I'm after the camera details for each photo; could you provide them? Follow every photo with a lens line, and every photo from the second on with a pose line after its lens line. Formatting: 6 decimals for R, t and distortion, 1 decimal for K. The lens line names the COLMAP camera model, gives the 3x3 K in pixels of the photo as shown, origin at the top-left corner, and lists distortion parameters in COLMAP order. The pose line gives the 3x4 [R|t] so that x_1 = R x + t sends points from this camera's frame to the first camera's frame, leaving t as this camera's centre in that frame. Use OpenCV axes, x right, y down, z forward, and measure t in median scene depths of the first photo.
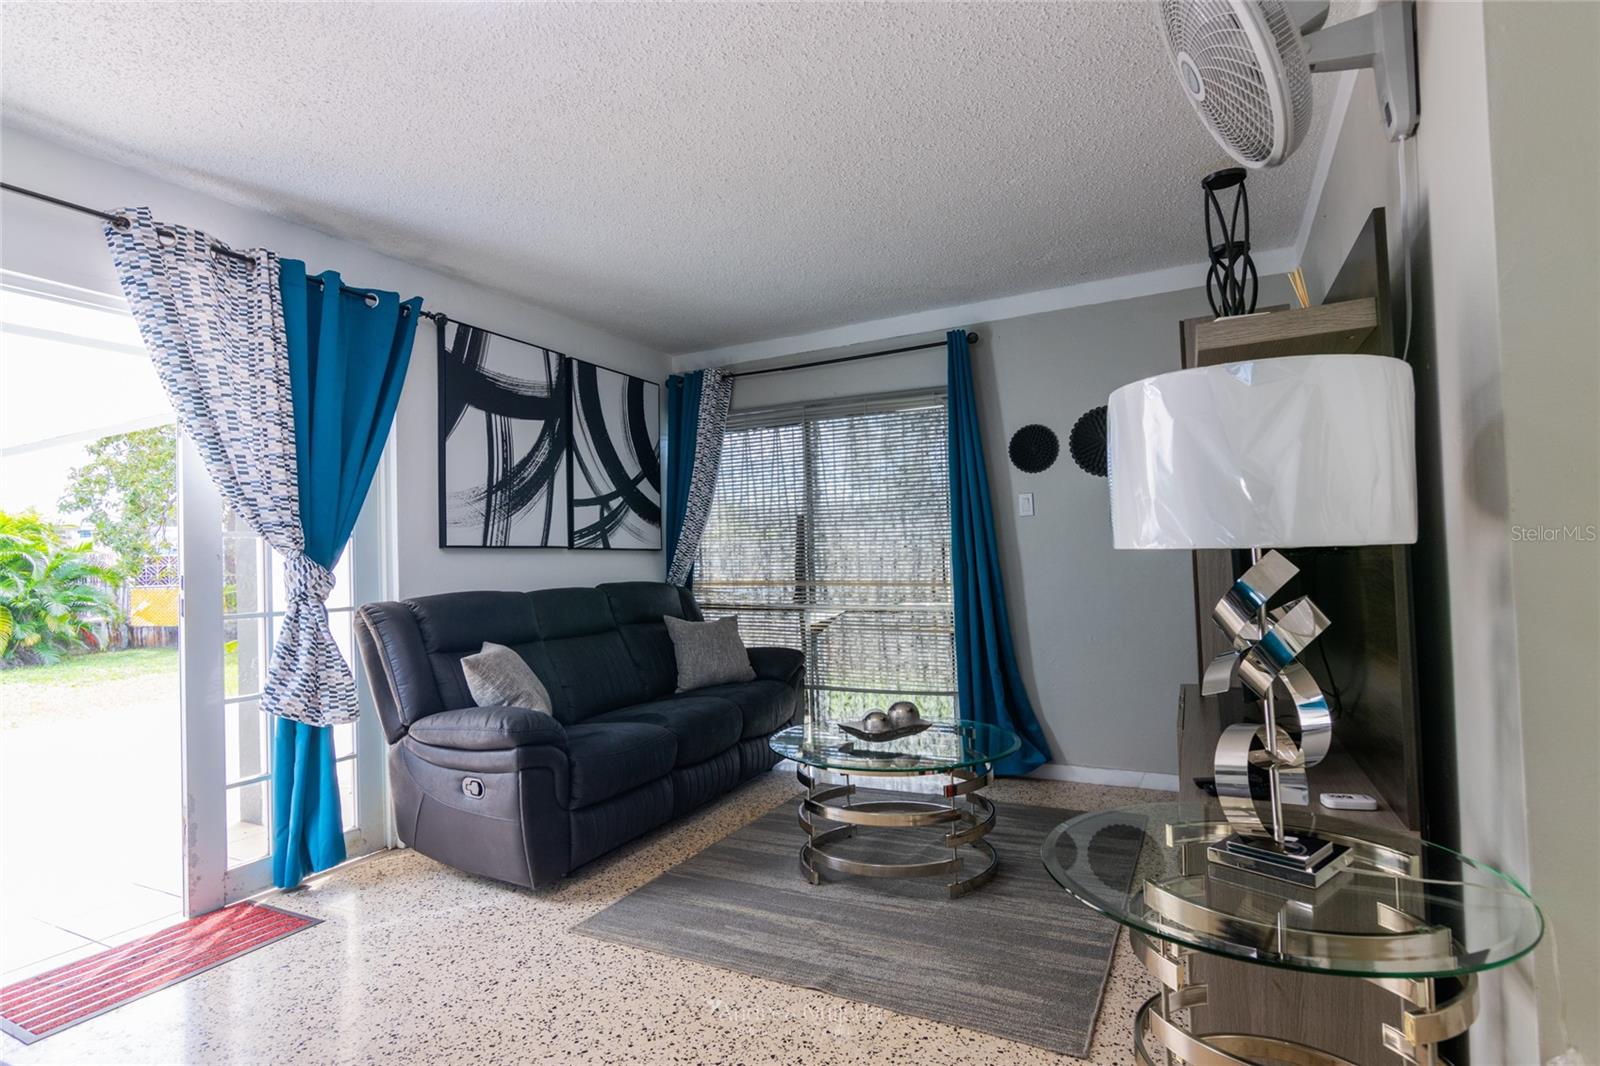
lens RADIAL K [[810.4, 0, 794.4], [0, 810.4, 556.3], [0, 0, 1]] dist [0.000887, -0.000213]
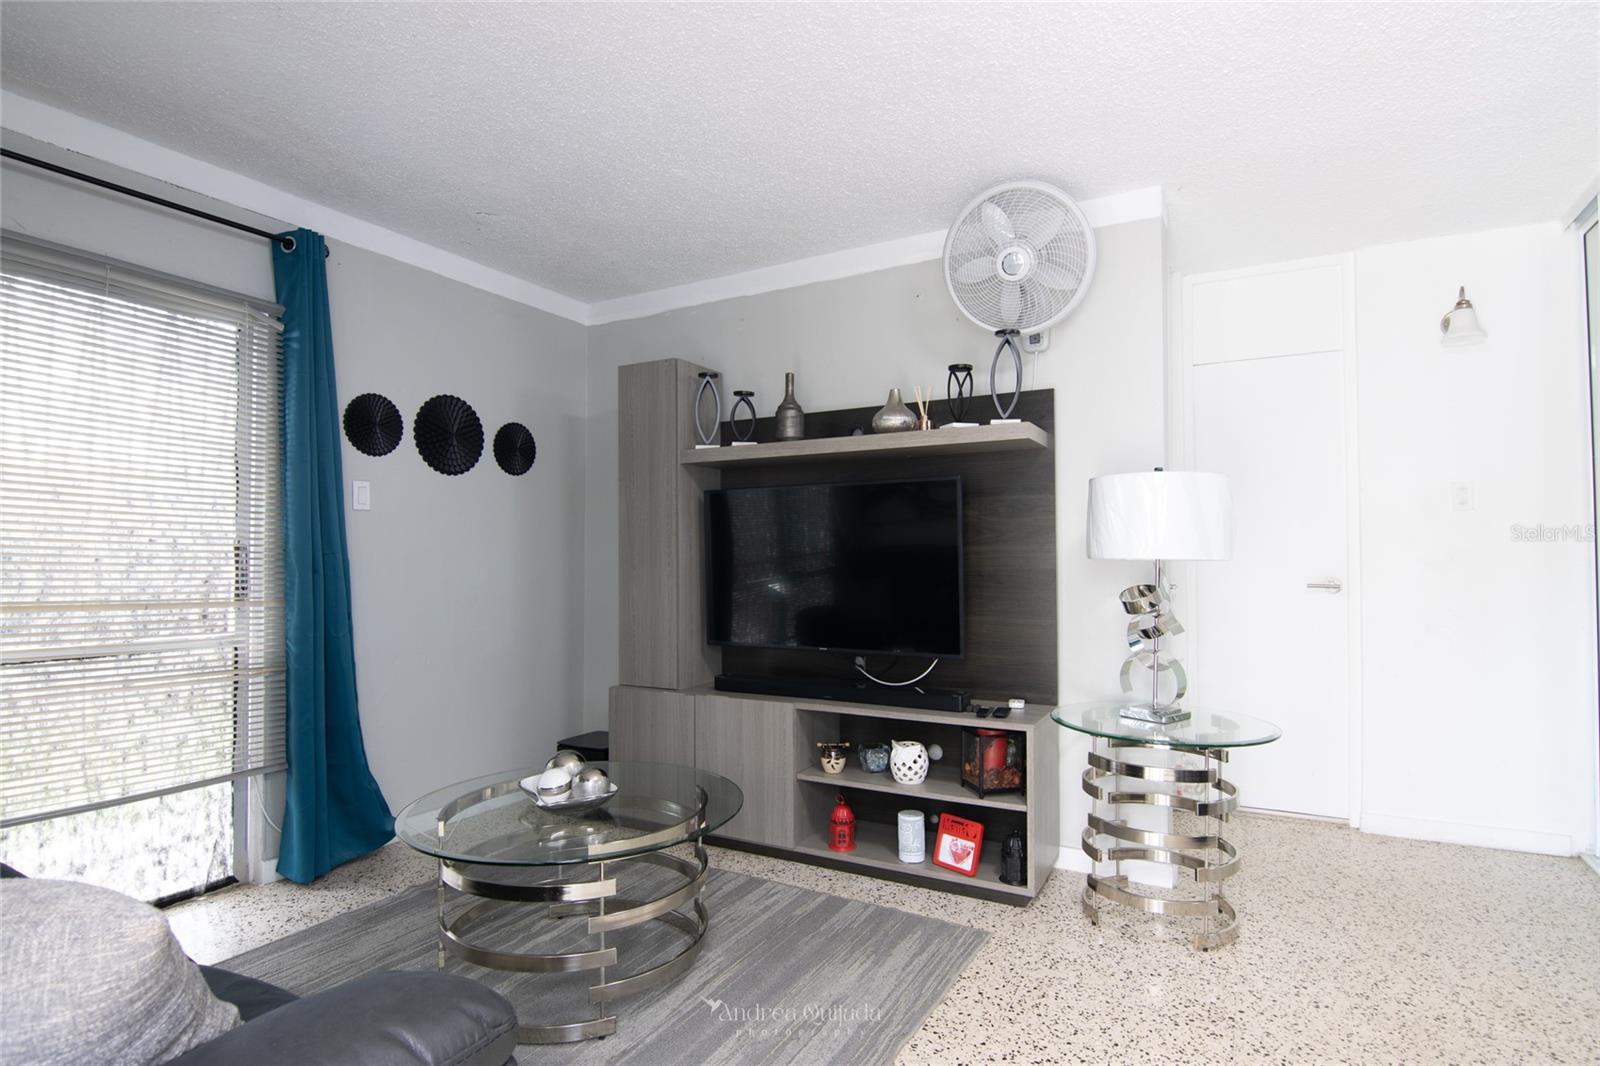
lens RADIAL K [[810.4, 0, 794.4], [0, 810.4, 556.3], [0, 0, 1]] dist [0.000887, -0.000213]
pose [[0.035172, 0.039581, 0.998597, -0.605533], [-0.011373, 0.999167, -0.039203, 0.024054], [-0.999317, -0.009978, 0.035593, 0.749274]]
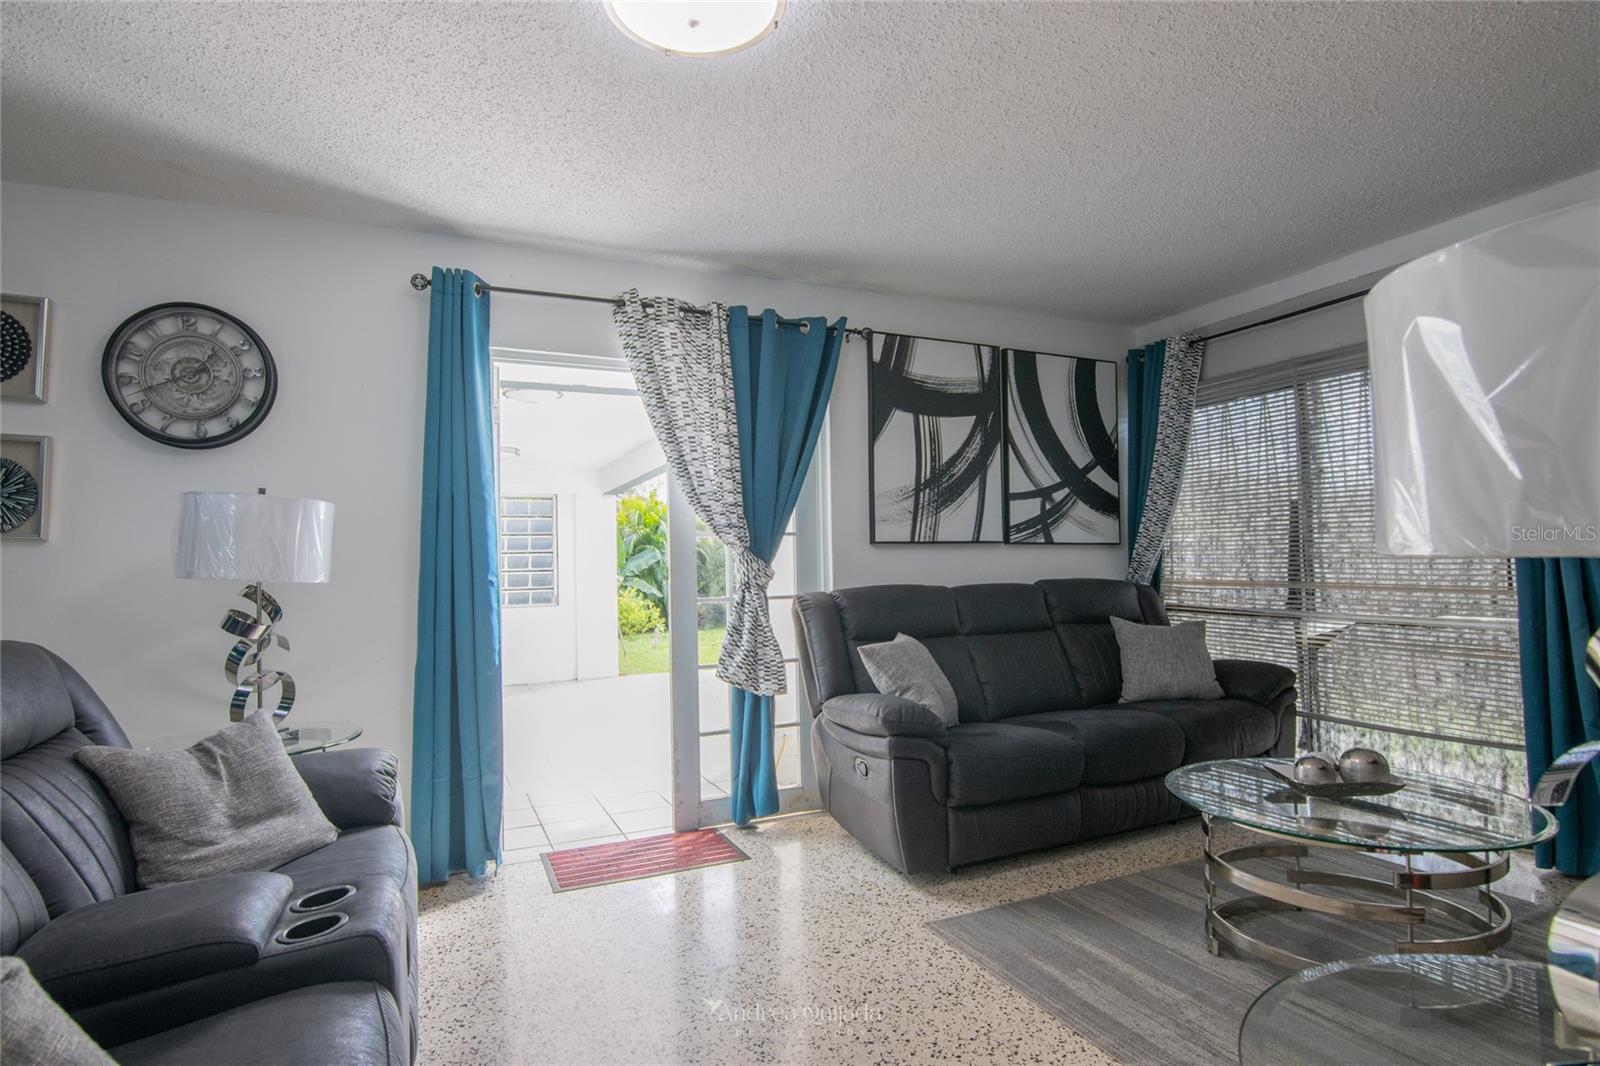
lens RADIAL K [[816.7, 0, 801.0], [0, 816.7, 555.1], [0, 0, 1]] dist [0.001596, -0.019996]
pose [[0.785673, 0.005601, -0.618617, 0.186716], [0.000102, 0.999958, 0.009184, -0.005915], [0.618642, -0.007279, 0.785639, 0.091103]]
